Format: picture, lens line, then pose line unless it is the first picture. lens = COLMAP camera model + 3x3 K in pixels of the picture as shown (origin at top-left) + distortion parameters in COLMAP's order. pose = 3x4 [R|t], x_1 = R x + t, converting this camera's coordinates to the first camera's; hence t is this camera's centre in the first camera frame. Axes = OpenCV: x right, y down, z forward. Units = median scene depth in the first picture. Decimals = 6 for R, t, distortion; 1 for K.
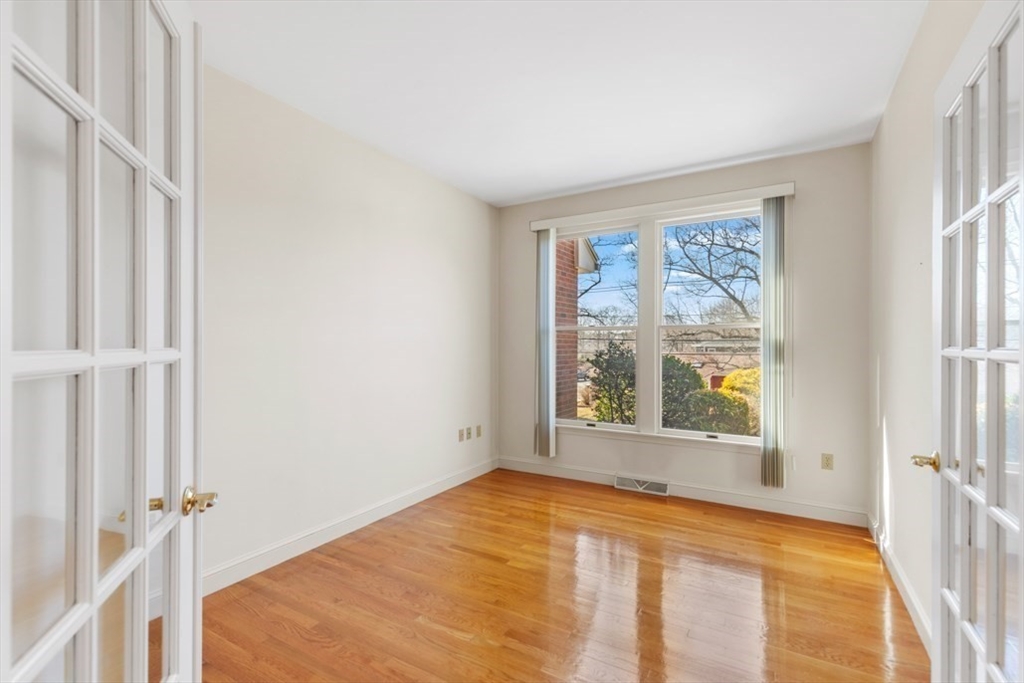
lens RADIAL K [[469.4, 0, 502.0], [0, 469.4, 342.7], [0, 0, 1]] dist [0.013024, -0.003417]
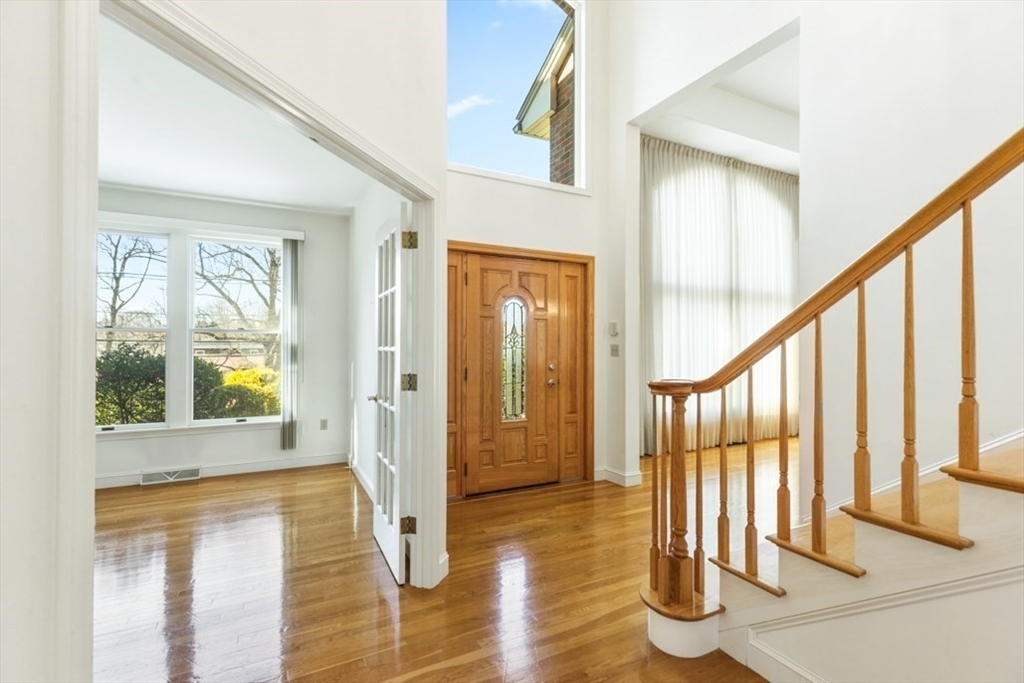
lens RADIAL K [[469.4, 0, 509.2], [0, 469.4, 342.0], [0, 0, 1]] dist [0.013024, -0.003417]
pose [[0.538806, 0.006672, 0.842404, -0.215327], [-0.002655, 0.999977, -0.006223, -0.000179], [-0.842426, 0.001117, 0.538811, -0.254567]]
